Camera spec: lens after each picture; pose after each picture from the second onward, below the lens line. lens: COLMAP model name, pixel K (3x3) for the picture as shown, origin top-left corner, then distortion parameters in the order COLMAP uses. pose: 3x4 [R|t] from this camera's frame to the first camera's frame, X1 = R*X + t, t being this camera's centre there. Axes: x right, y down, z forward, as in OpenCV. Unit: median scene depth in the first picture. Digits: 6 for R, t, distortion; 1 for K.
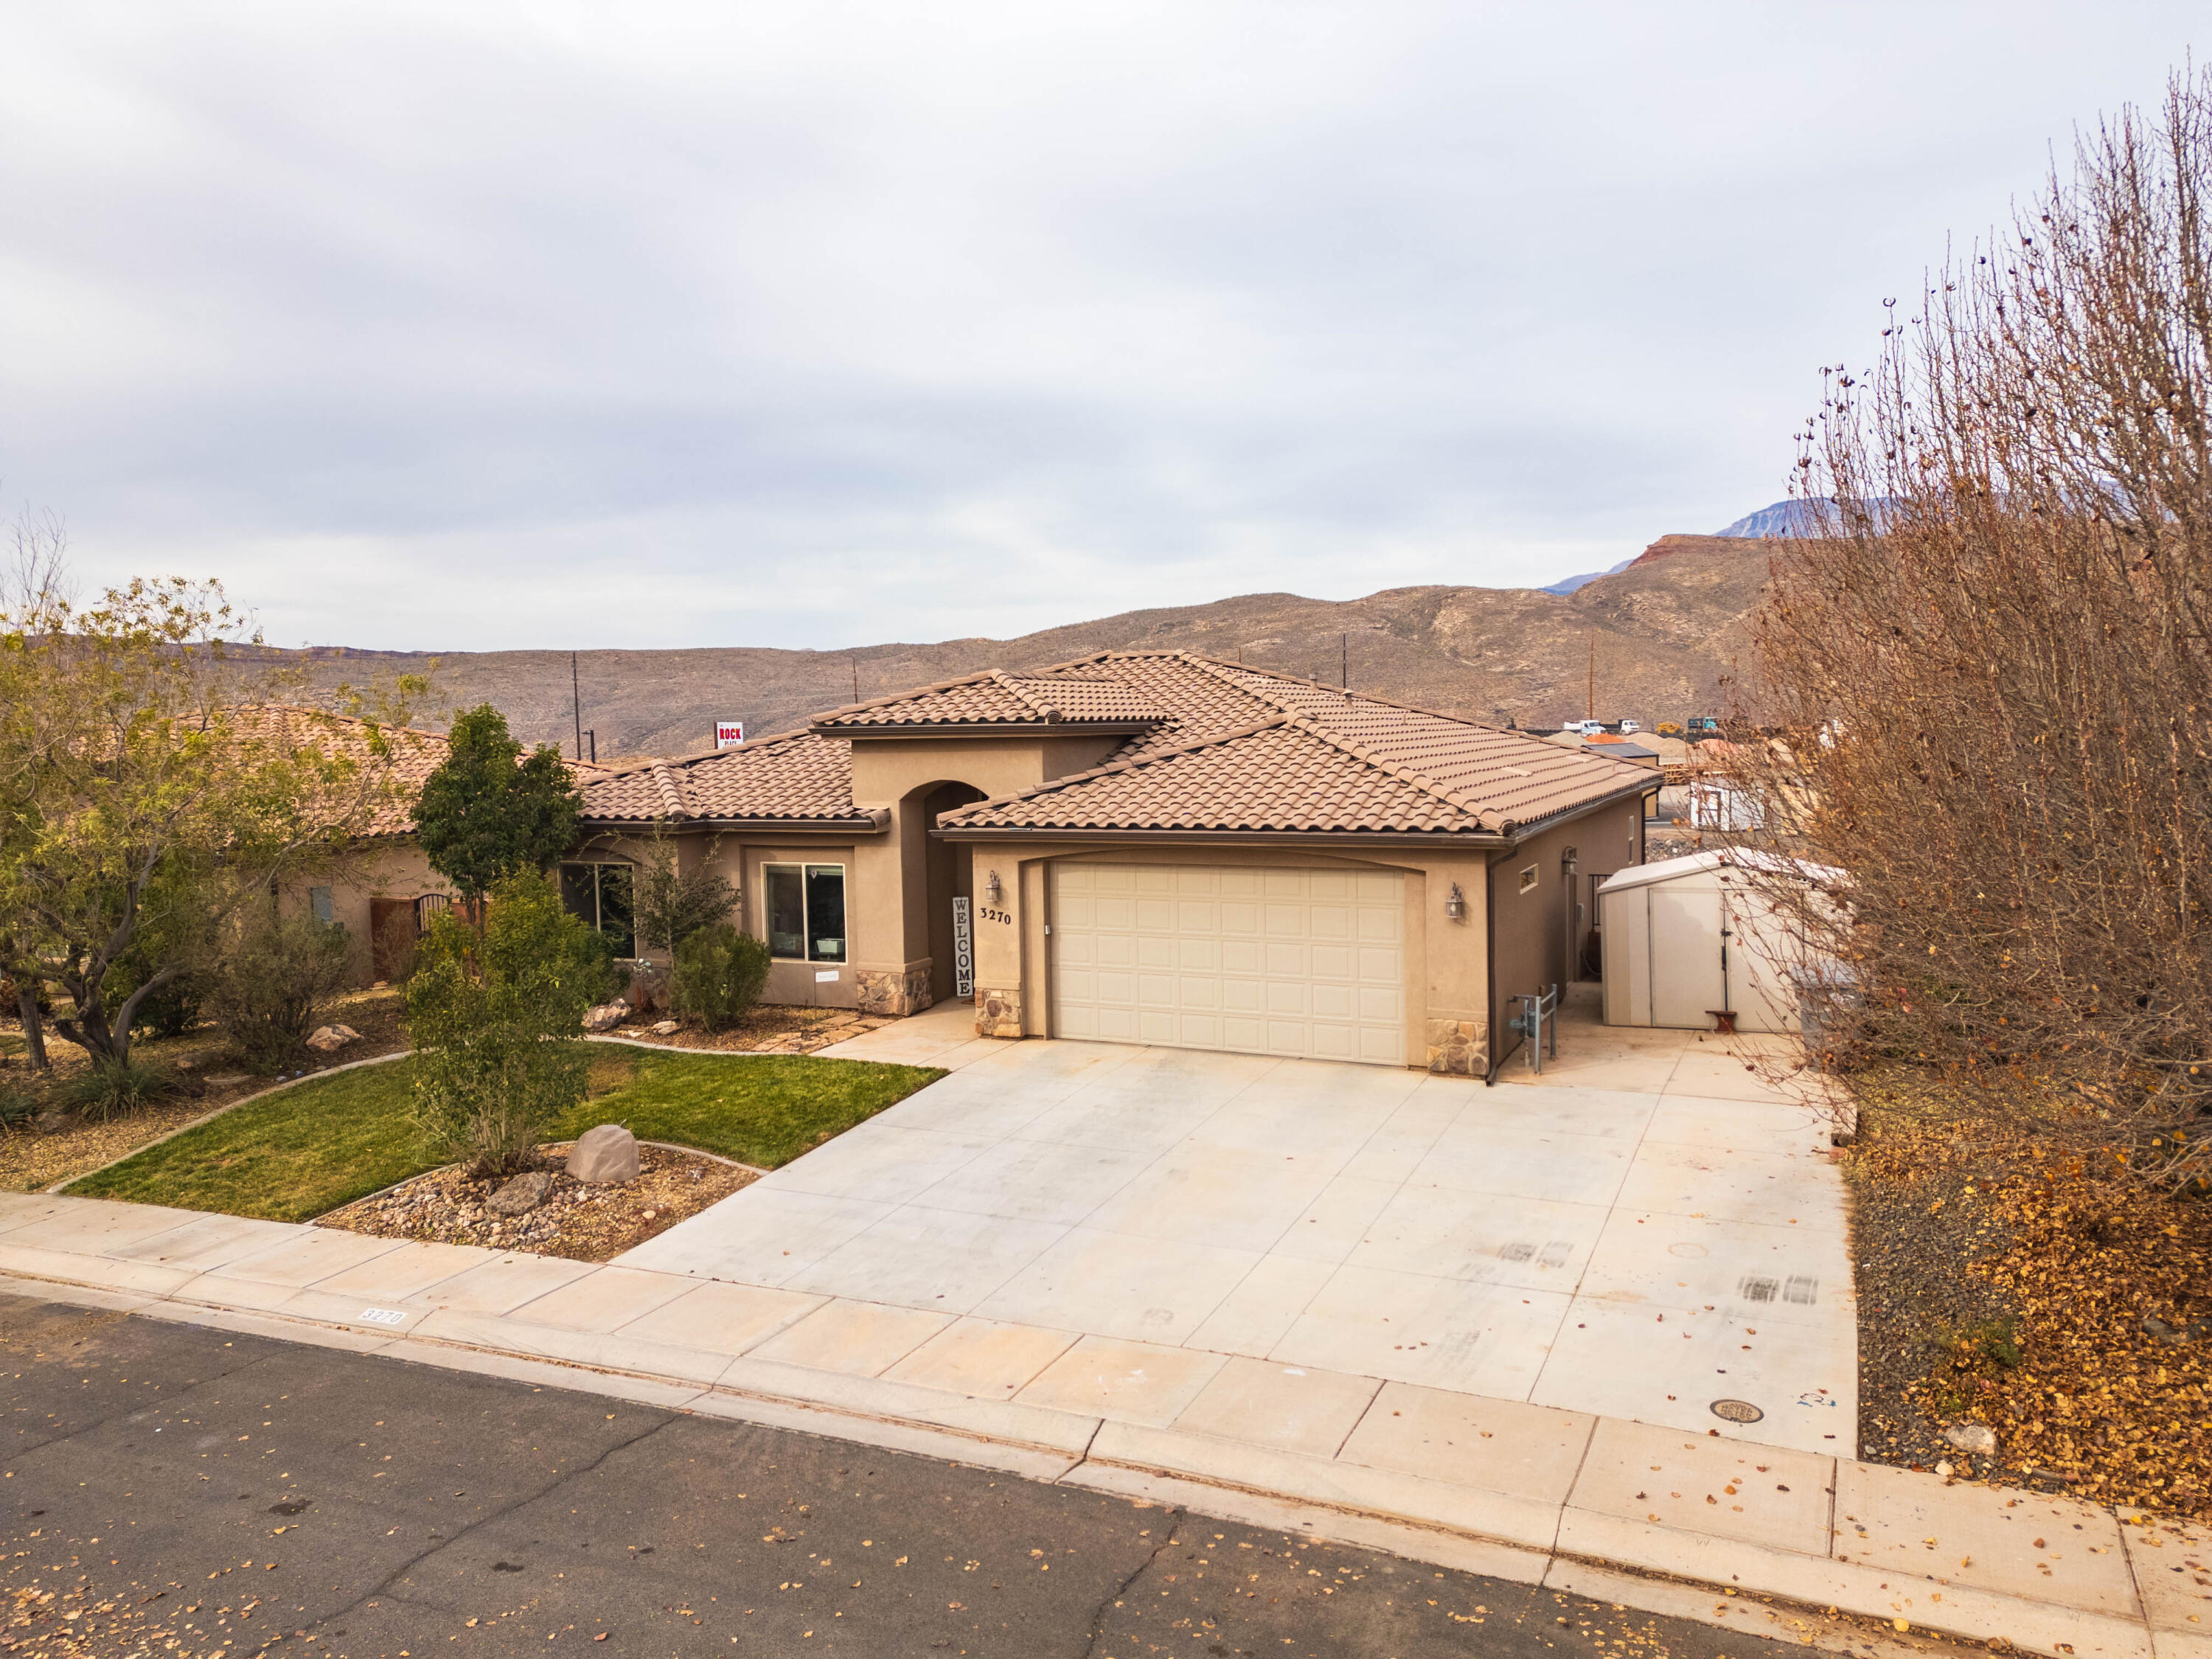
lens RADIAL K [[1539.8, 0, 1111.0], [0, 1539.8, 829.3], [0, 0, 1]] dist [0.096989, -0.101270]
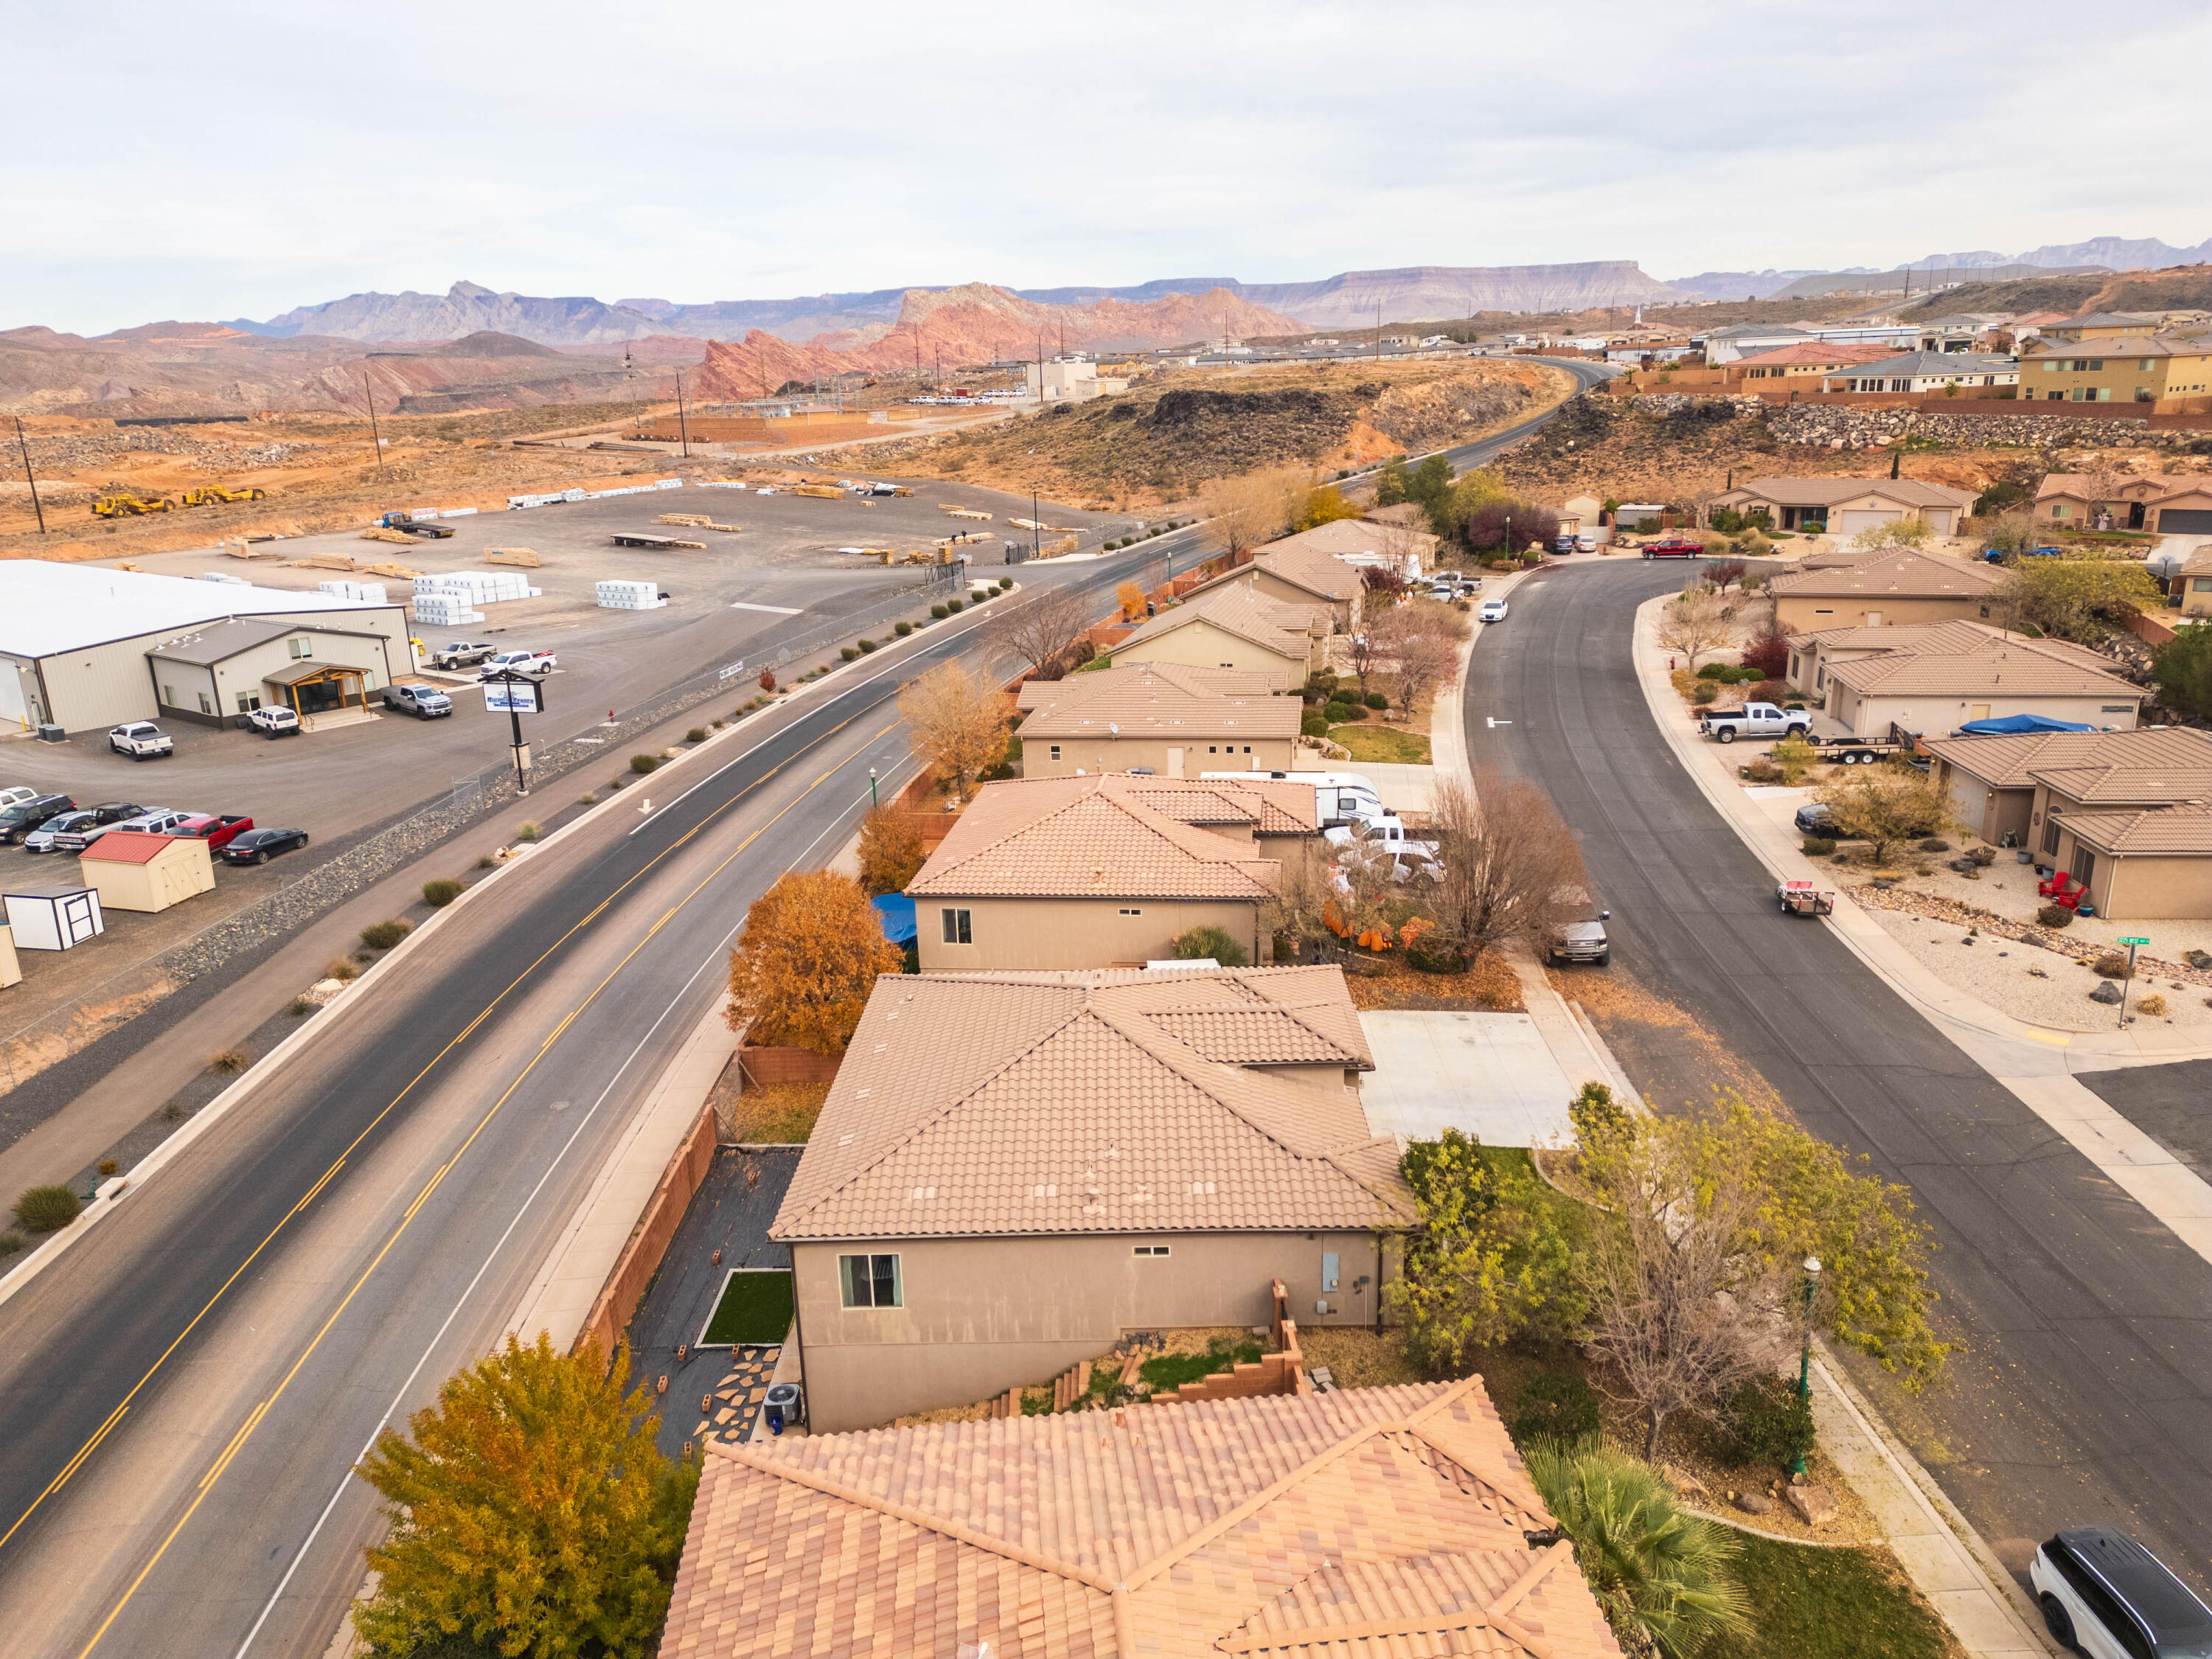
lens RADIAL K [[1539.8, 0, 1111.0], [0, 1539.8, 829.3], [0, 0, 1]] dist [0.096989, -0.101270]
pose [[-0.410439, -0.230526, 0.882269, -1.691643], [0.102953, 0.949618, 0.296018, -0.938992], [-0.906058, 0.212330, -0.366027, 1.933327]]
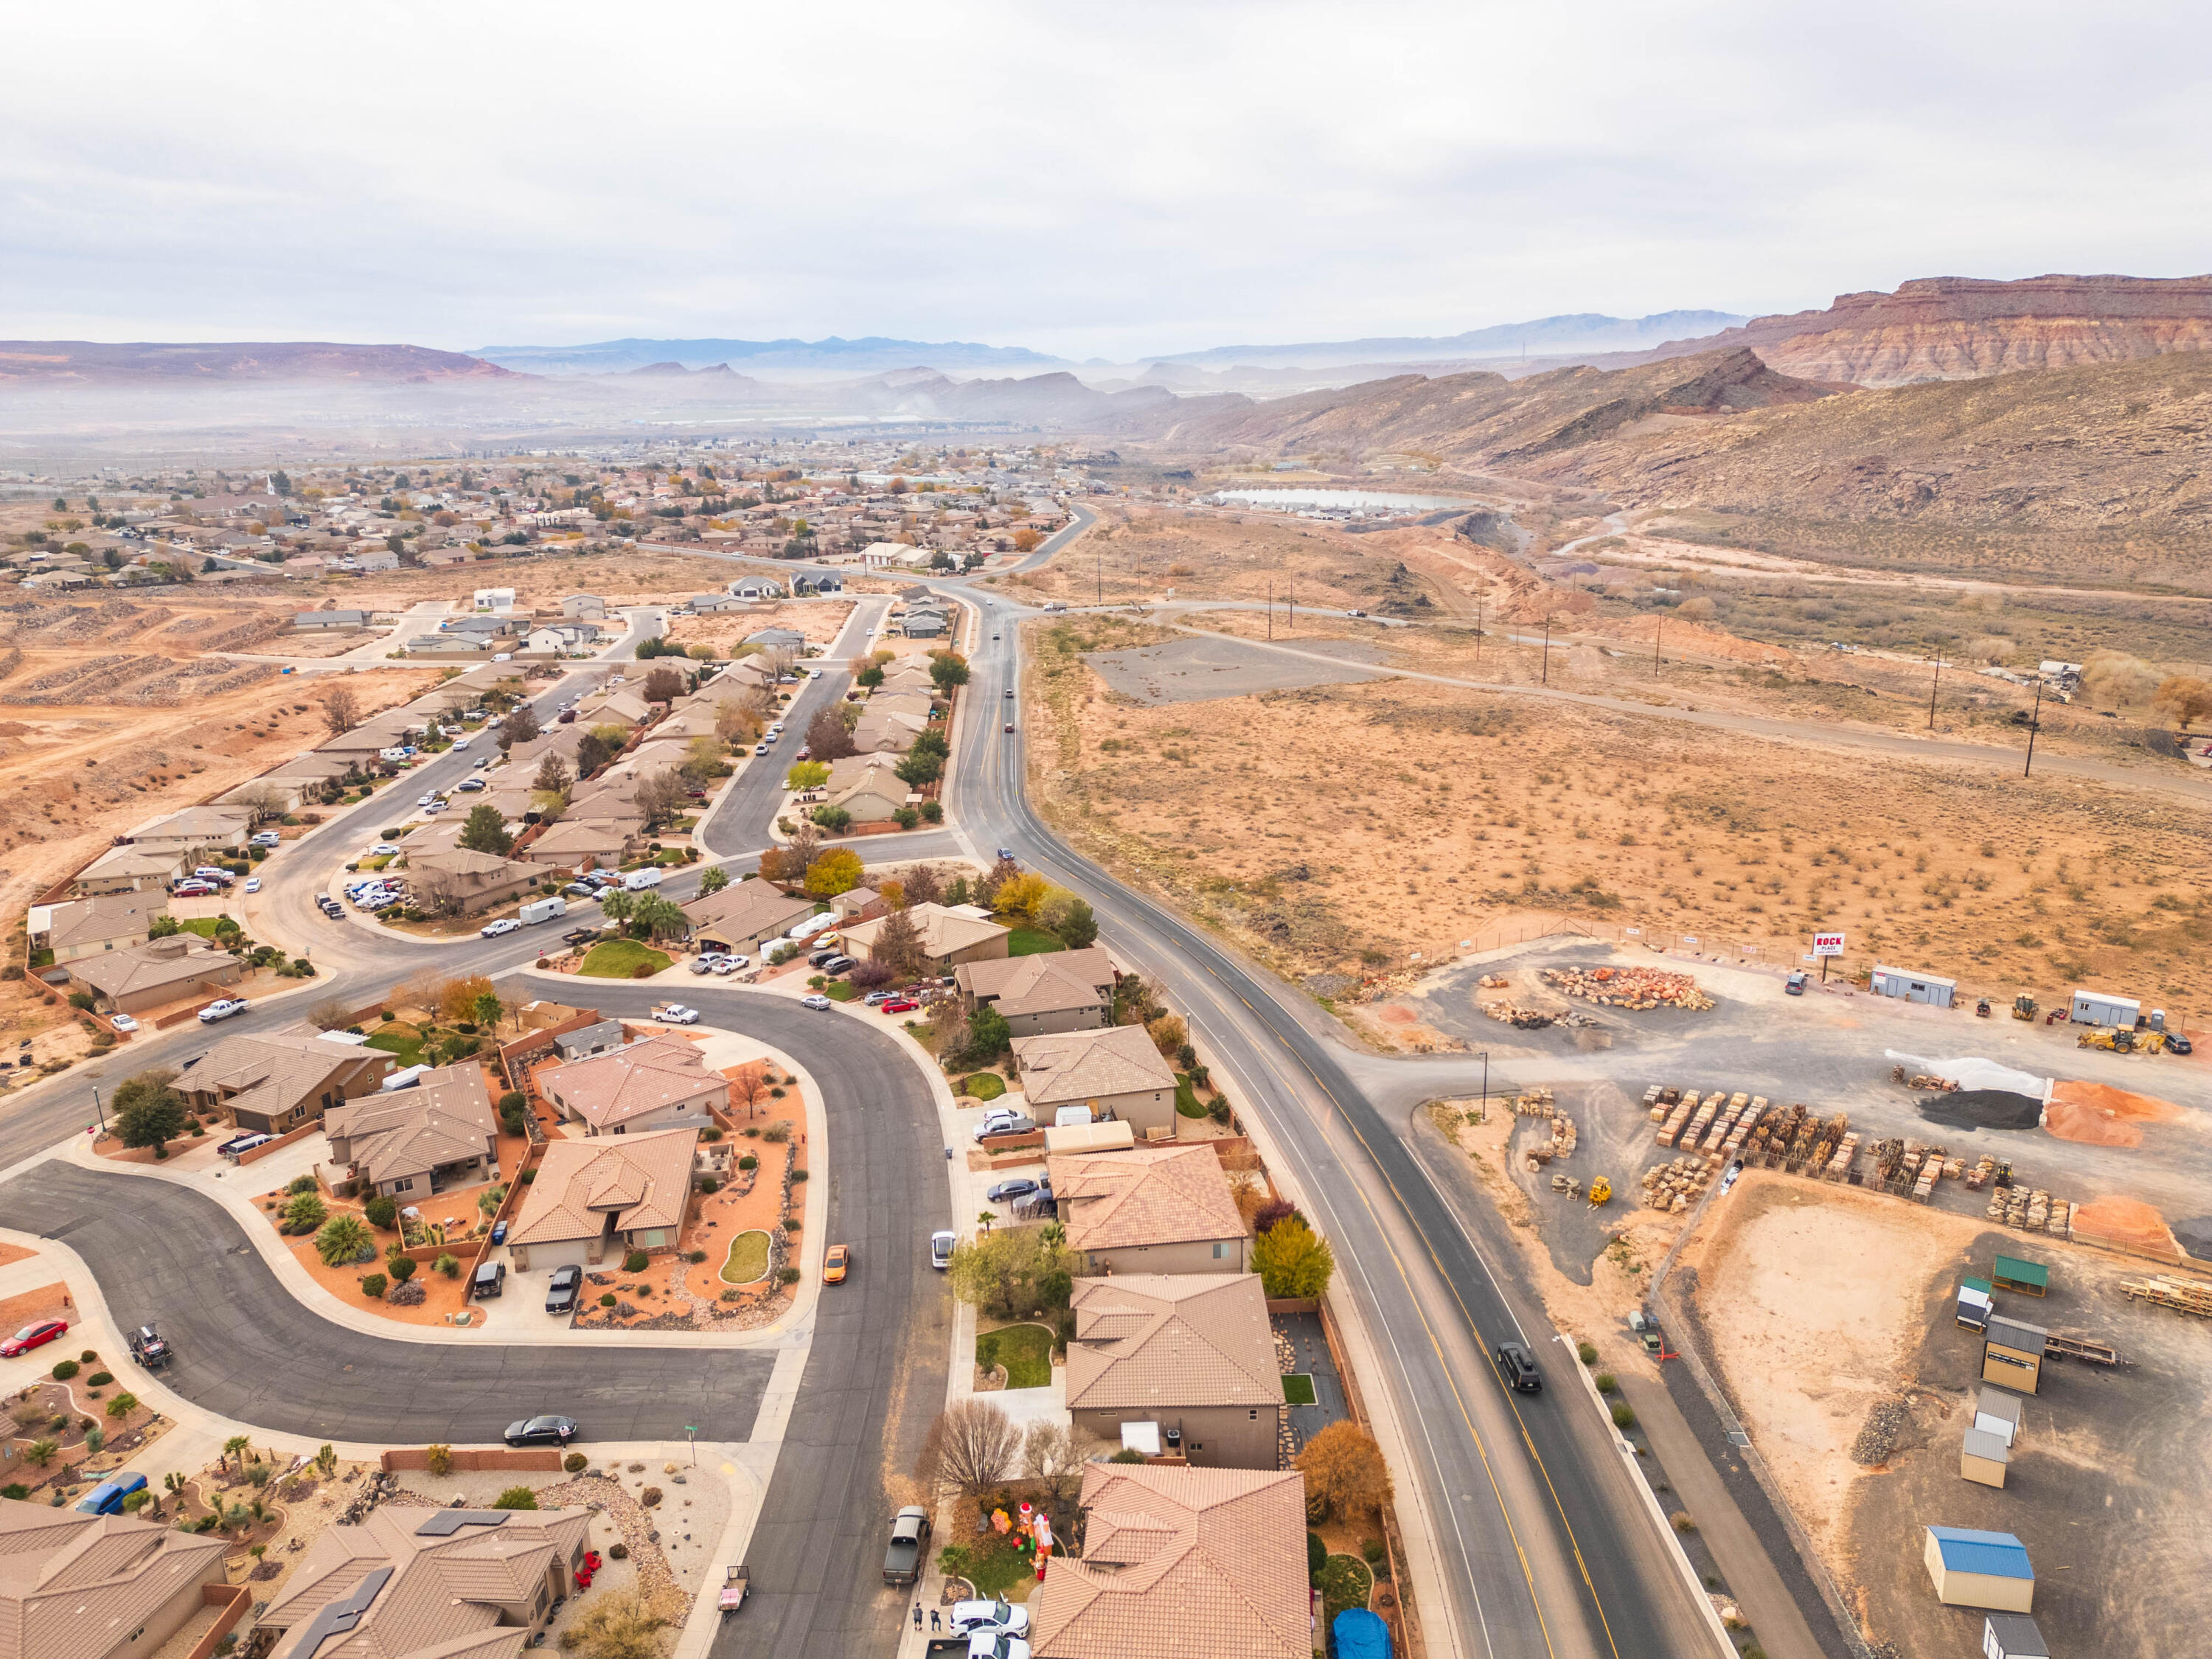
lens RADIAL K [[1539.8, 0, 1111.0], [0, 1539.8, 829.3], [0, 0, 1]] dist [0.096989, -0.101270]
pose [[0.437315, 0.268773, -0.858206, 4.105367], [-0.056008, 0.960582, 0.272295, -3.190338], [0.897563, -0.071012, 0.435130, -1.143526]]
